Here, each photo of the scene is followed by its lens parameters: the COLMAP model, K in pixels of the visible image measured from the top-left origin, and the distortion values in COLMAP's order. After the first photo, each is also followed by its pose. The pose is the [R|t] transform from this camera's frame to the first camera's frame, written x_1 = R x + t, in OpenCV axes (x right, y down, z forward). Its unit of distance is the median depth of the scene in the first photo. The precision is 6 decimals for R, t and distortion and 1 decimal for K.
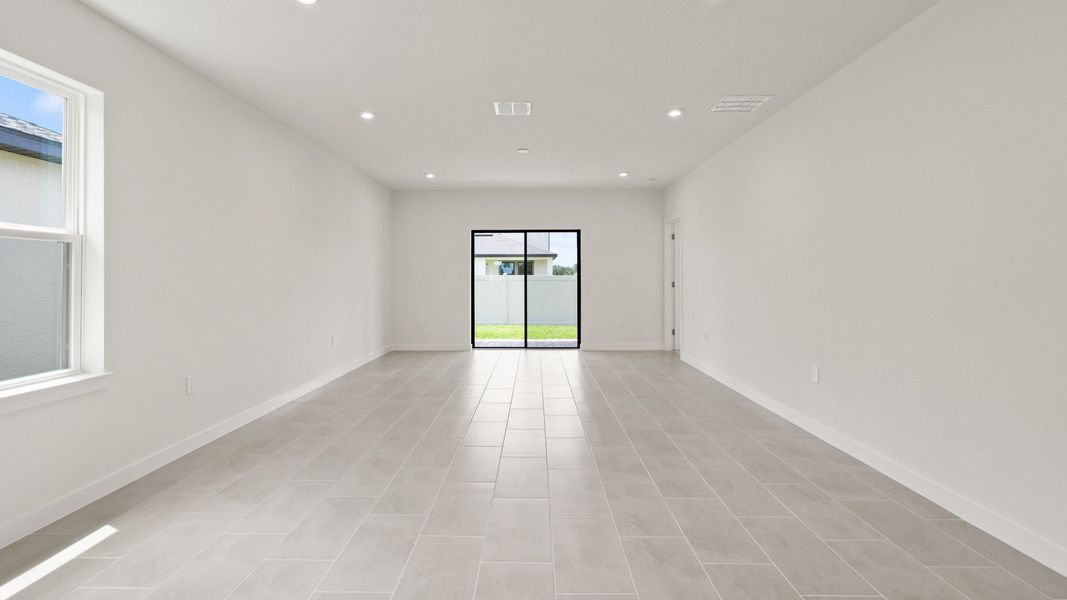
lens RADIAL K [[492.5, 0, 526.8], [0, 492.5, 281.0], [0, 0, 1]] dist [-0.004272, 0.000197]
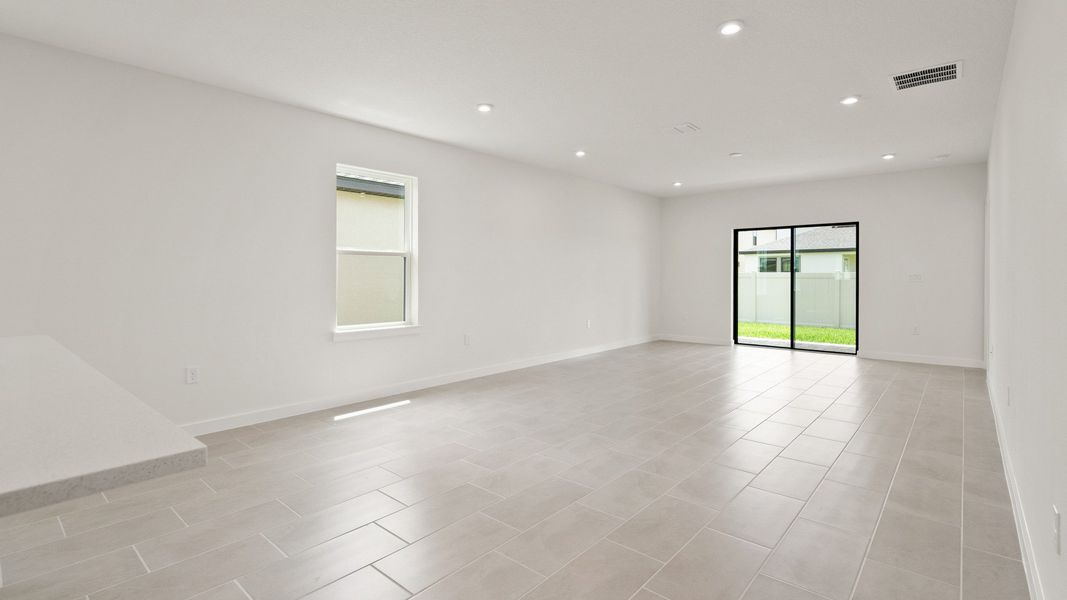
lens RADIAL K [[492.5, 0, 532.0], [0, 492.5, 277.0], [0, 0, 1]] dist [-0.004272, 0.000197]
pose [[0.762801, 0.006859, -0.646597, 0.232635], [-0.007562, 0.999970, 0.001685, -0.001442], [0.646589, 0.003604, 0.762830, -0.054503]]
